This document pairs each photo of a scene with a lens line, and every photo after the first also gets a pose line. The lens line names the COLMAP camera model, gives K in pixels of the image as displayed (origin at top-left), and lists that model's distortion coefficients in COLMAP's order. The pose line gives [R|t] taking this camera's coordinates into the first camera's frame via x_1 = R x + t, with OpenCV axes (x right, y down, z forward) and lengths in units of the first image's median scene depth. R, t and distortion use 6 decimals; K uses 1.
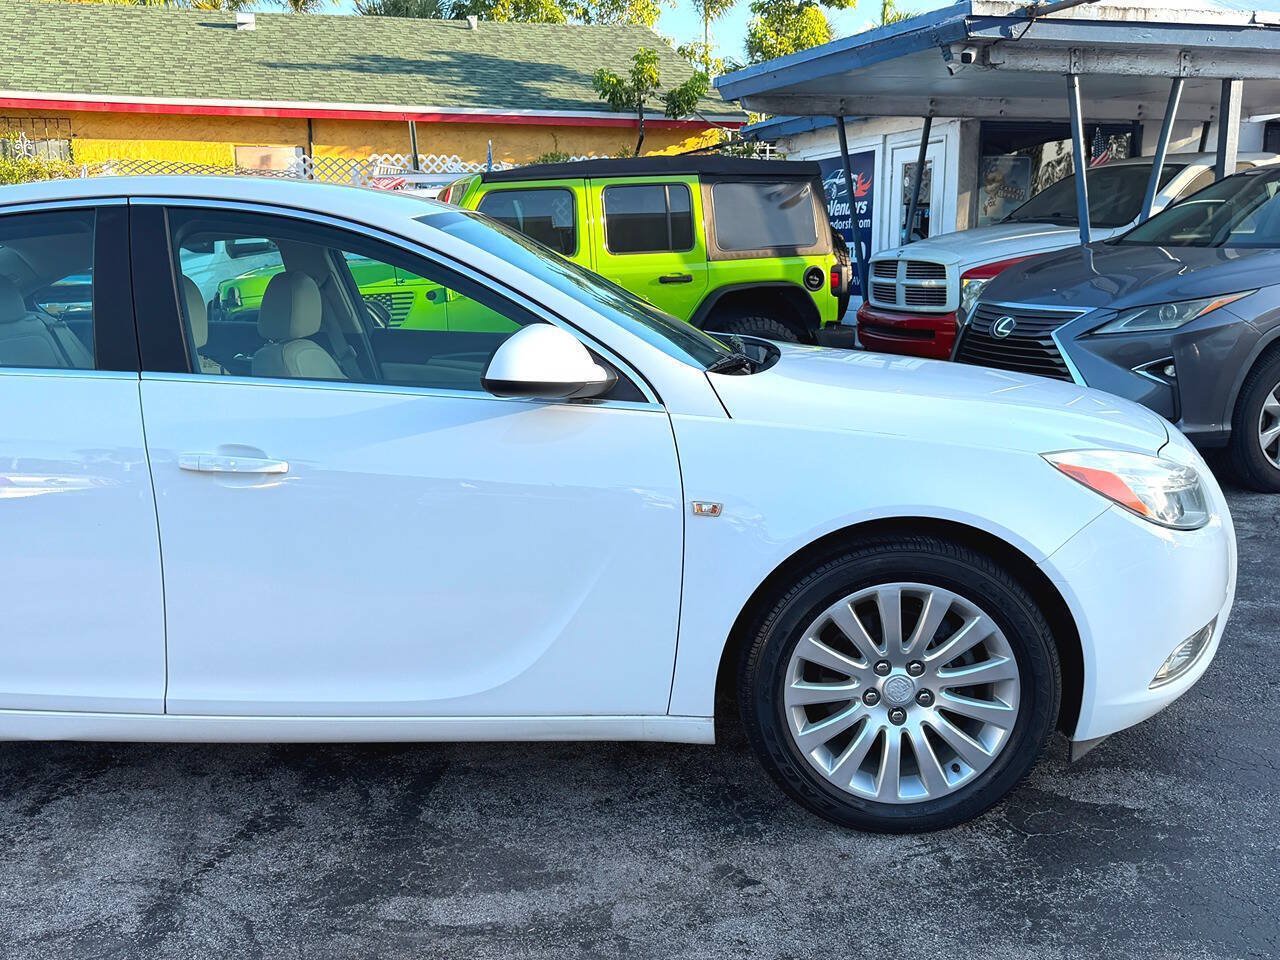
lens RADIAL K [[1164.3, 0, 644.0], [0, 1164.3, 519.7], [0, 0, 1]] dist [0.018125, 0.000000]
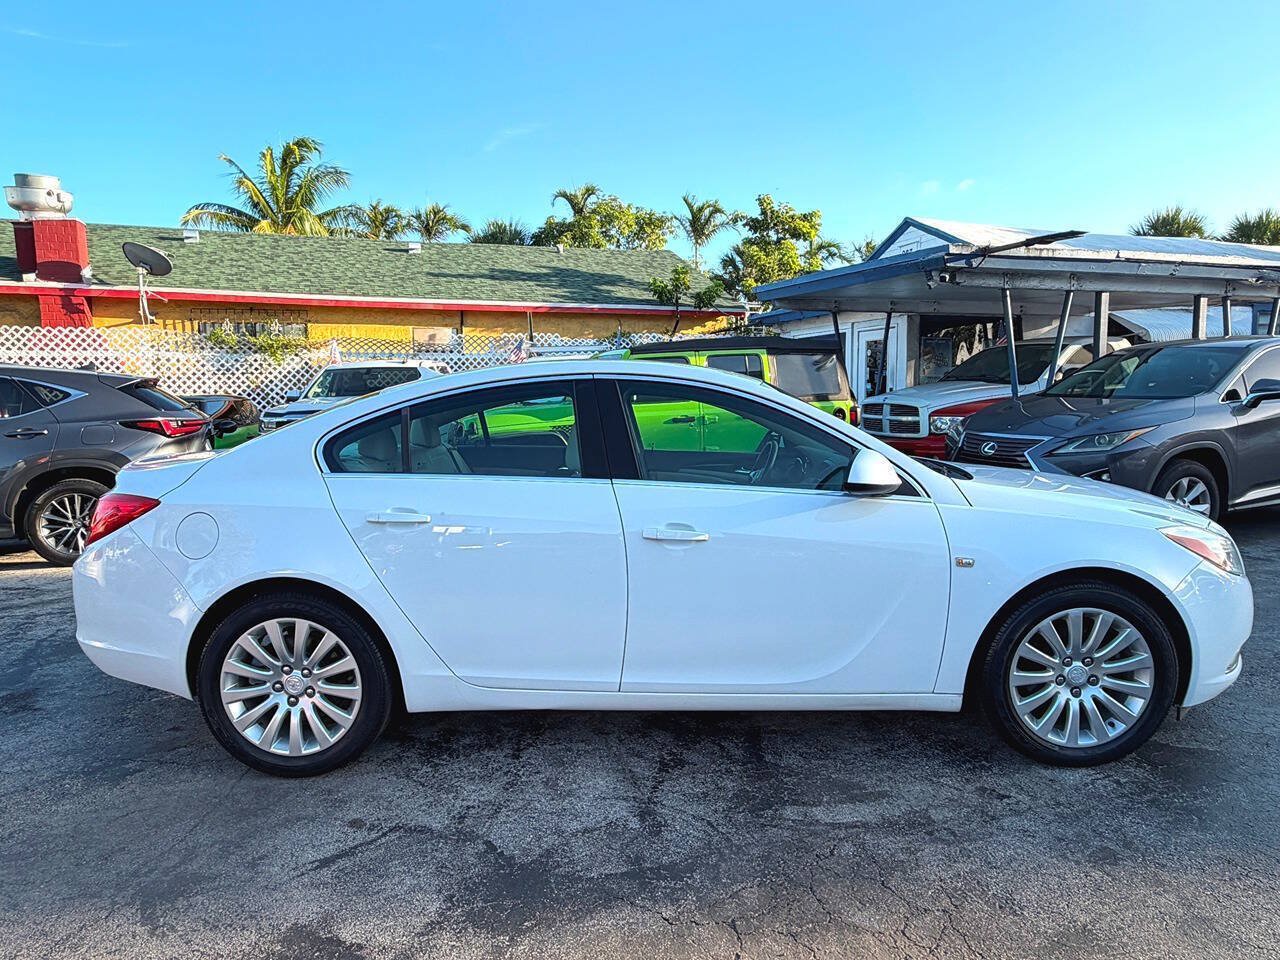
lens RADIAL K [[804.9, 0, 646.7], [0, 804.9, 508.4], [0, 0, 1]] dist [-0.004939, -0.001810]
pose [[0.999882, 0.000340, 0.015340, -0.346795], [0.000971, 0.996349, -0.085368, 0.009329], [-0.015313, 0.085373, 0.996231, -0.102170]]
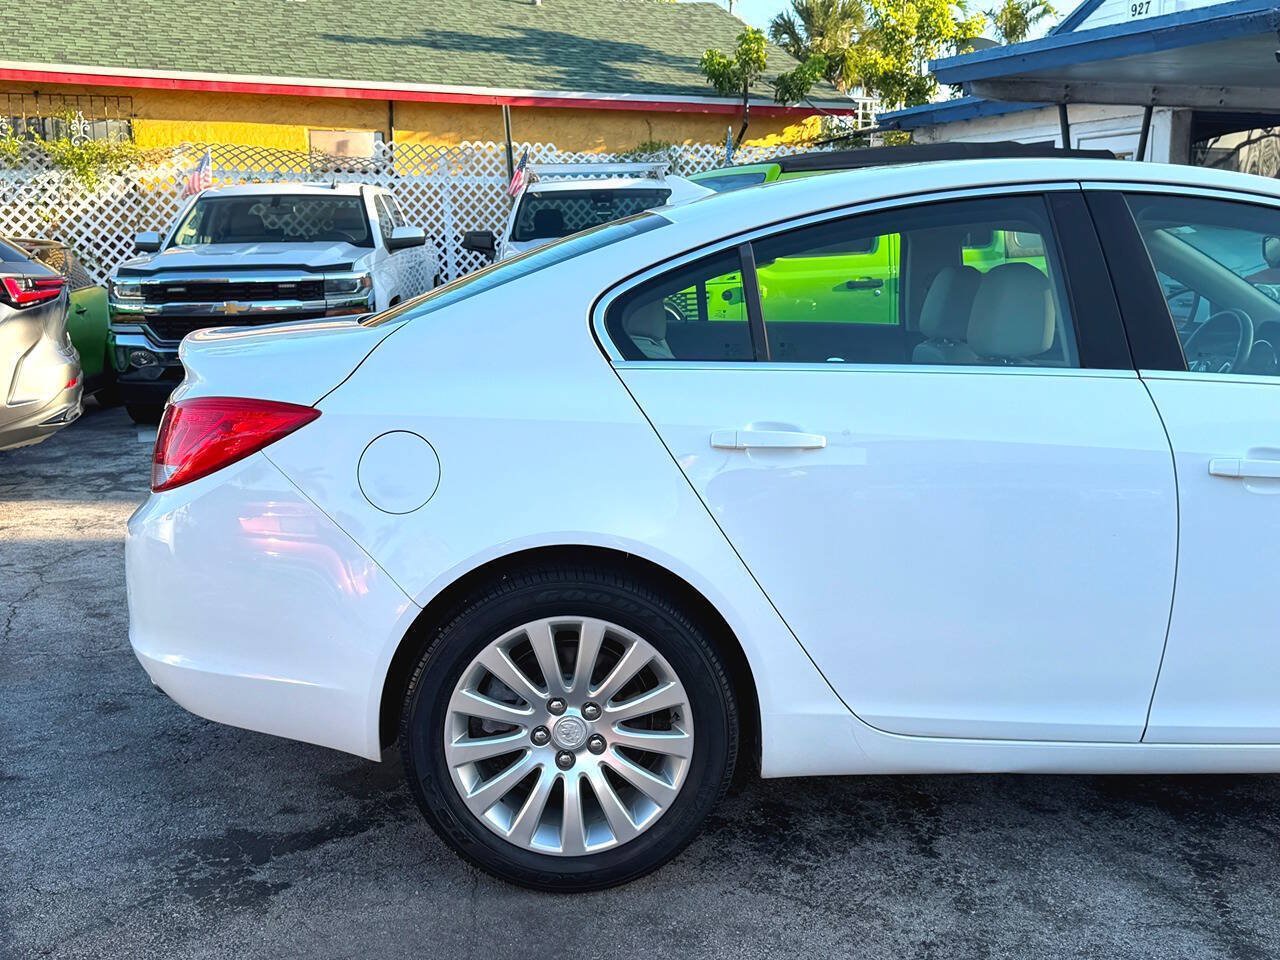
lens RADIAL K [[1295.3, 0, 647.1], [0, 1295.3, 521.5], [0, 0, 1]] dist [0.025234, 0.000000]
pose [[0.998909, -0.002144, 0.046657, -0.751929], [0.003123, 0.999776, -0.020924, 0.011898], [-0.046602, 0.021047, 0.998692, -0.004265]]
